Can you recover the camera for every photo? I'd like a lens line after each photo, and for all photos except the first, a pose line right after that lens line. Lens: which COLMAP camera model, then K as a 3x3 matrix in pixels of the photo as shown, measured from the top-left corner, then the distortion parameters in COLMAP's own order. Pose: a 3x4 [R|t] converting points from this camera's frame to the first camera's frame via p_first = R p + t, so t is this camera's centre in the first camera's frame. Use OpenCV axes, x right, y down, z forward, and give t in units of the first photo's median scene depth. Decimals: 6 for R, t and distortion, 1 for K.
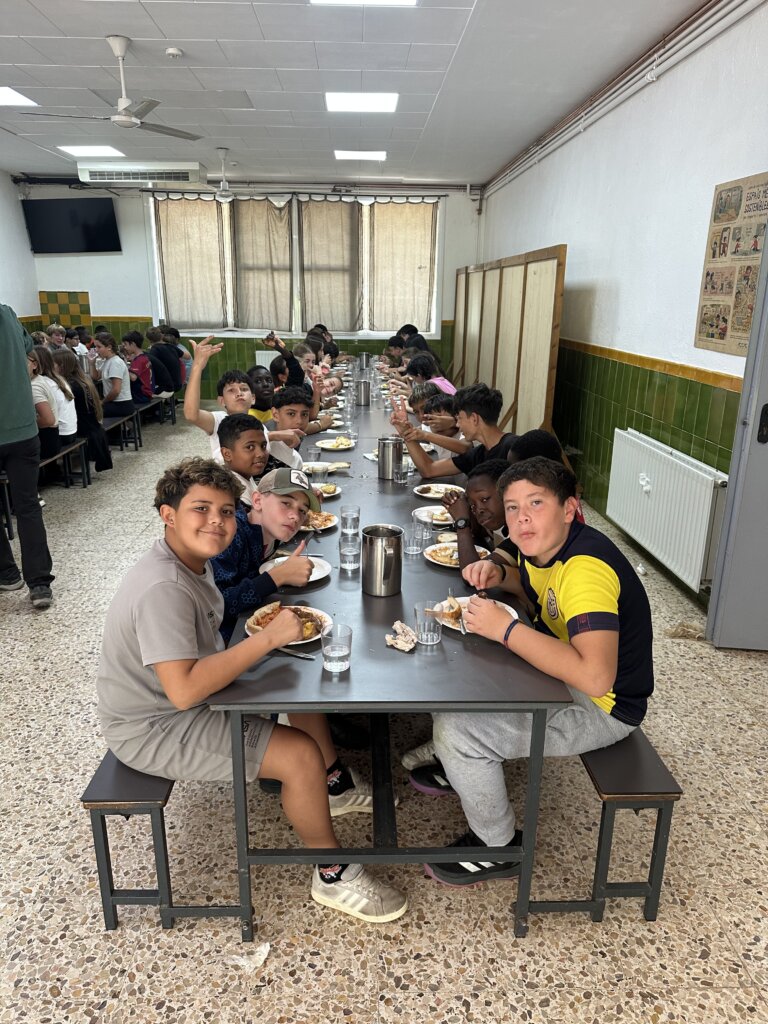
lens RADIAL K [[707.5, 0, 381.7], [0, 707.5, 510.5], [0, 0, 1]] dist [-0.008333, -0.010442]
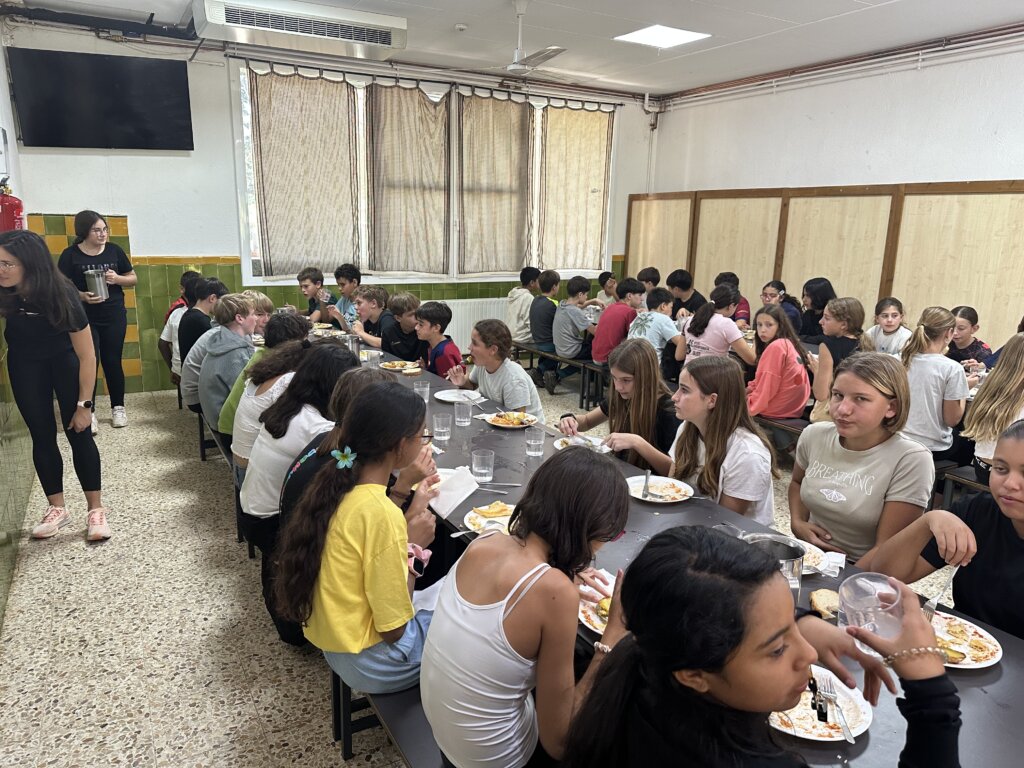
lens RADIAL K [[707.5, 0, 512.5], [0, 707.5, 388.7], [0, 0, 1]] dist [-0.008333, -0.010442]
pose [[0.879046, -0.103706, 0.465320, -0.433301], [0.127130, 0.991701, -0.019144, -0.121358], [-0.459474, 0.075984, 0.884935, 0.361285]]
